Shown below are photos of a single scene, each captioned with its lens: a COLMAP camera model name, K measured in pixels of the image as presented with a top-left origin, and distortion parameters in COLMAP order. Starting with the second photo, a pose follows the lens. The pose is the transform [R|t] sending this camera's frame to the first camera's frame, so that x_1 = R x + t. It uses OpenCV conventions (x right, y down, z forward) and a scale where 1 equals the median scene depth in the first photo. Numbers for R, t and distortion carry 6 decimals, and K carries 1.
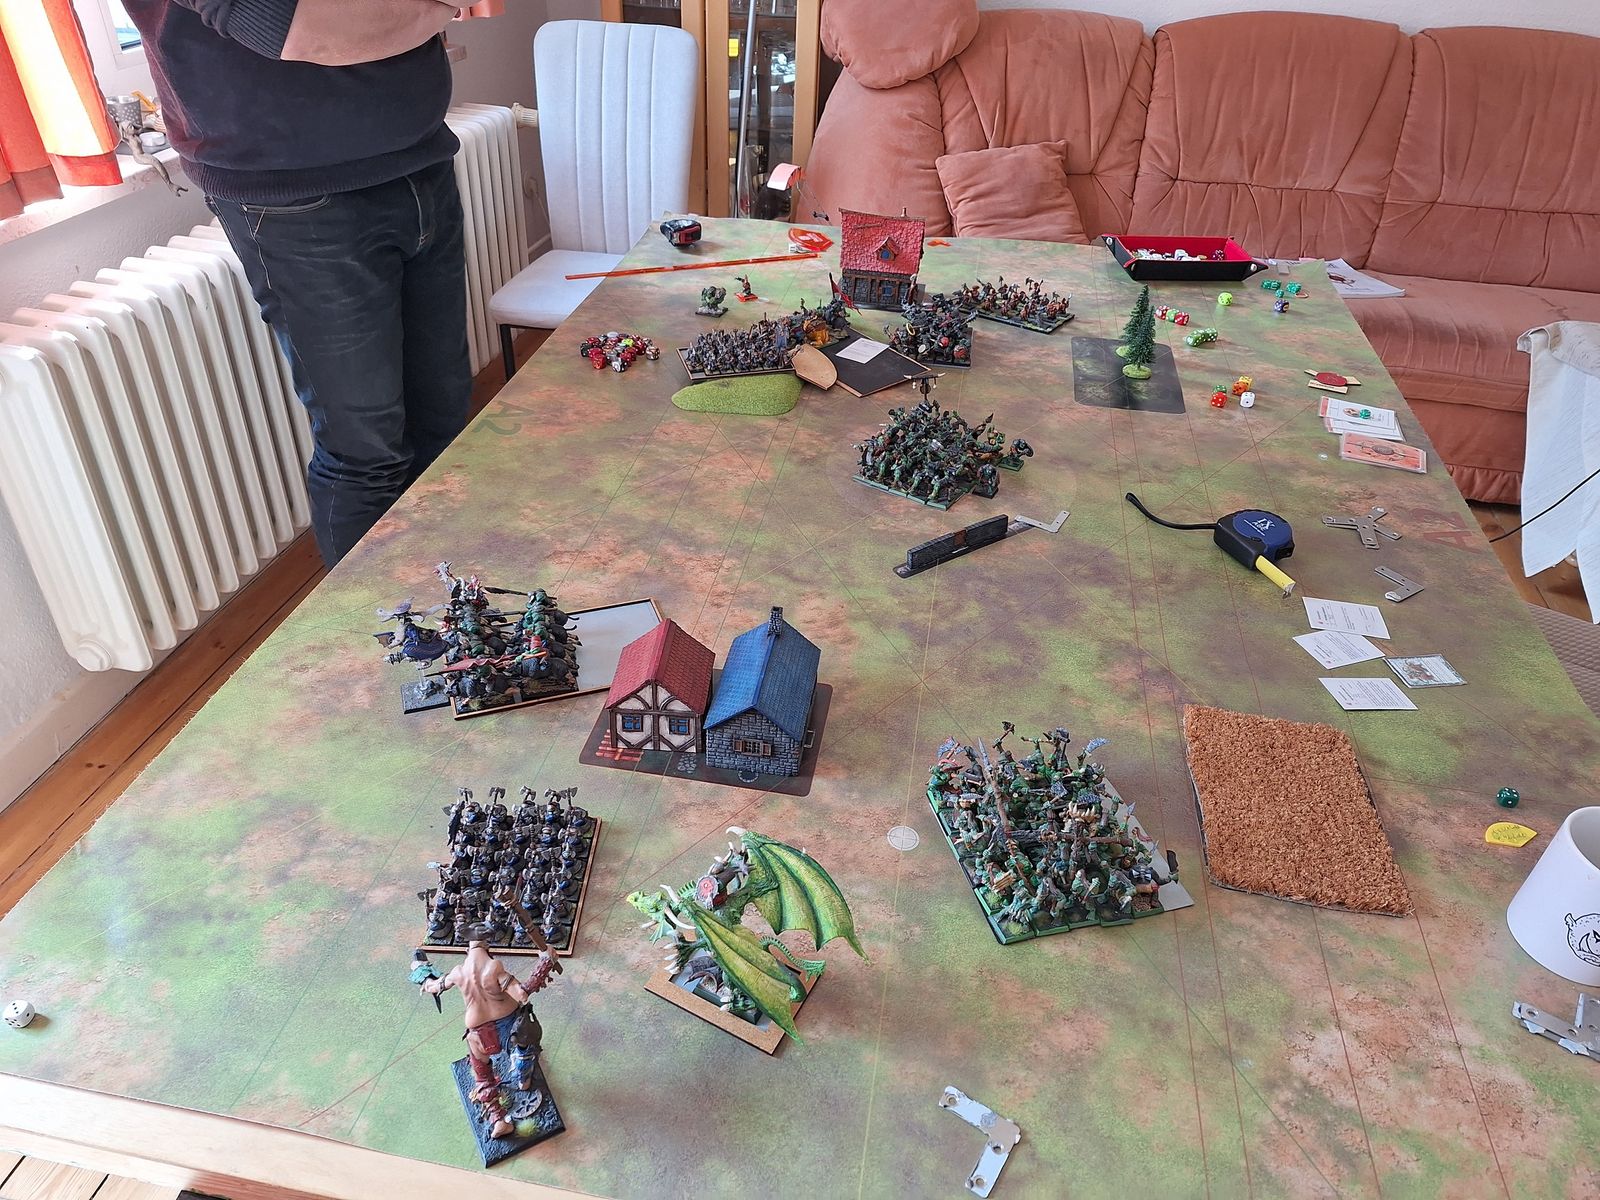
lens RADIAL K [[1111.0, 0, 800.0], [0, 1111.0, 600.0], [0, 0, 1]] dist [0.100657, -0.149081]
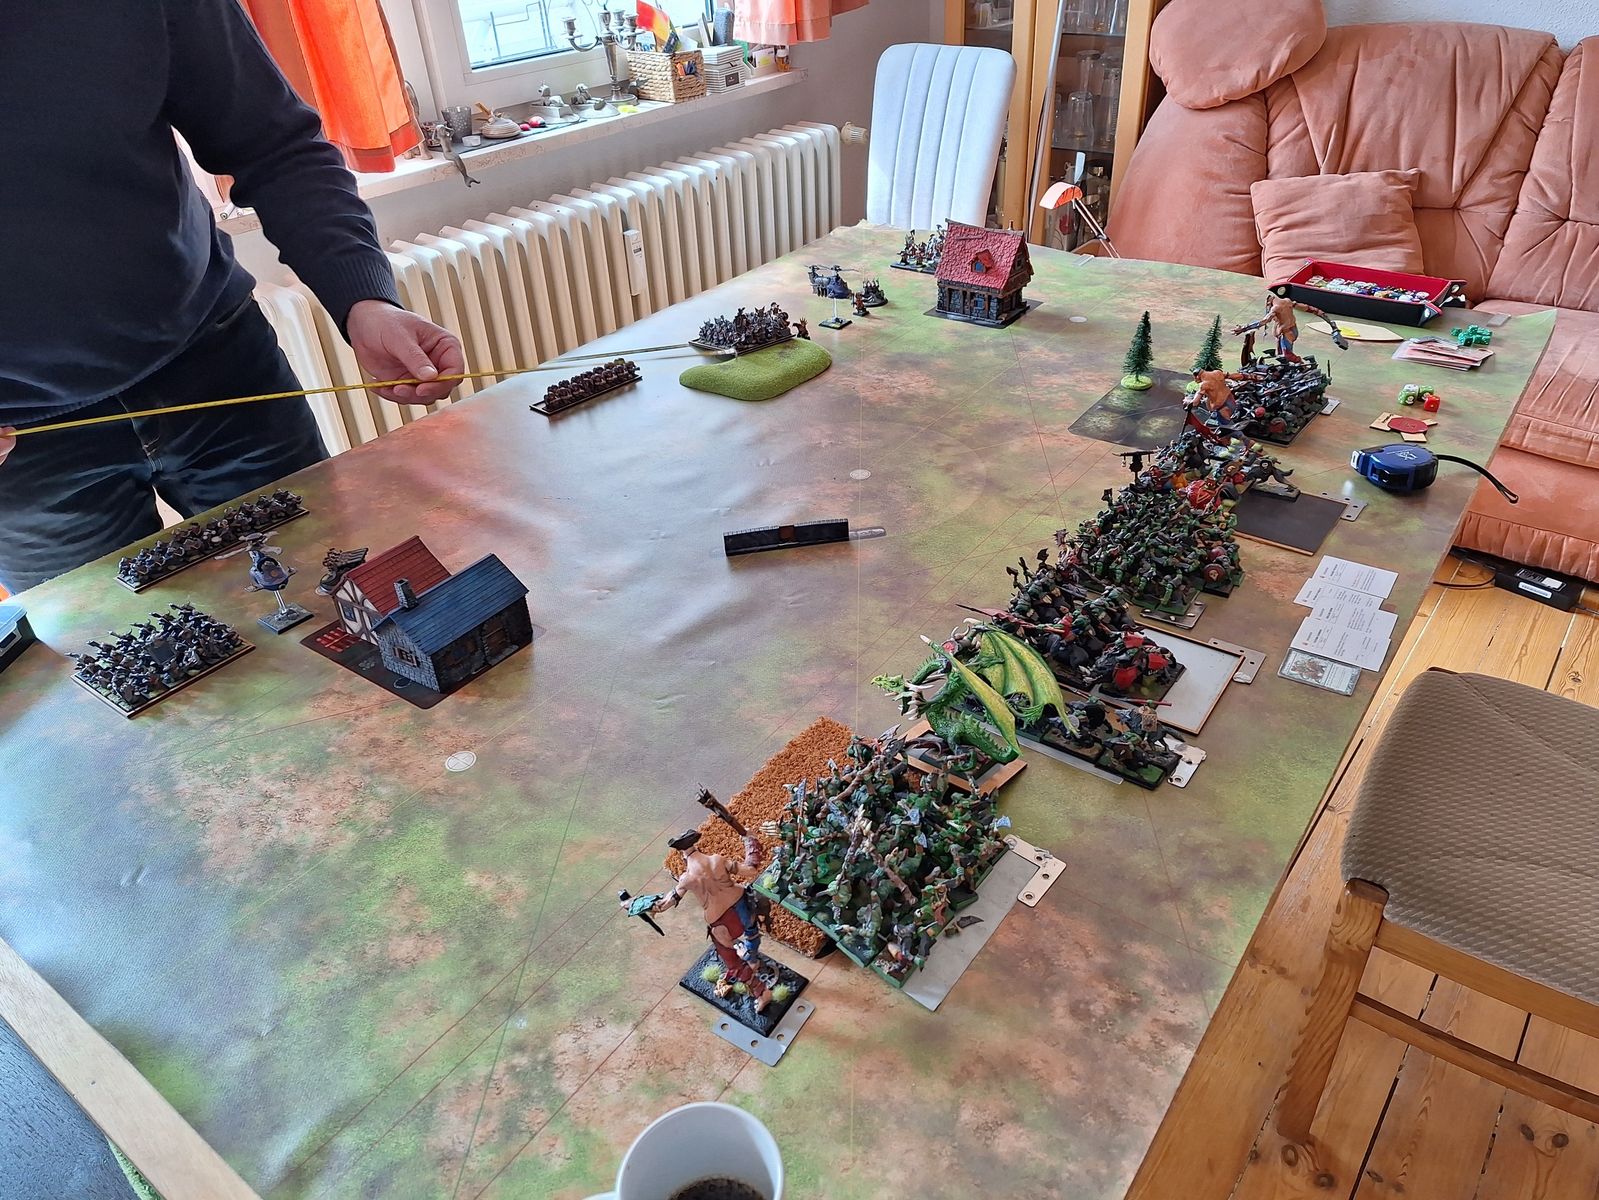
lens RADIAL K [[1096.7, 0, 825.2], [0, 1096.7, 596.9], [0, 0, 1]] dist [0.067779, -0.061296]
pose [[0.899591, 0.183592, -0.396271, 0.230808], [-0.191584, 0.981278, 0.019703, -0.009020], [0.392469, 0.058194, 0.917922, 0.040372]]
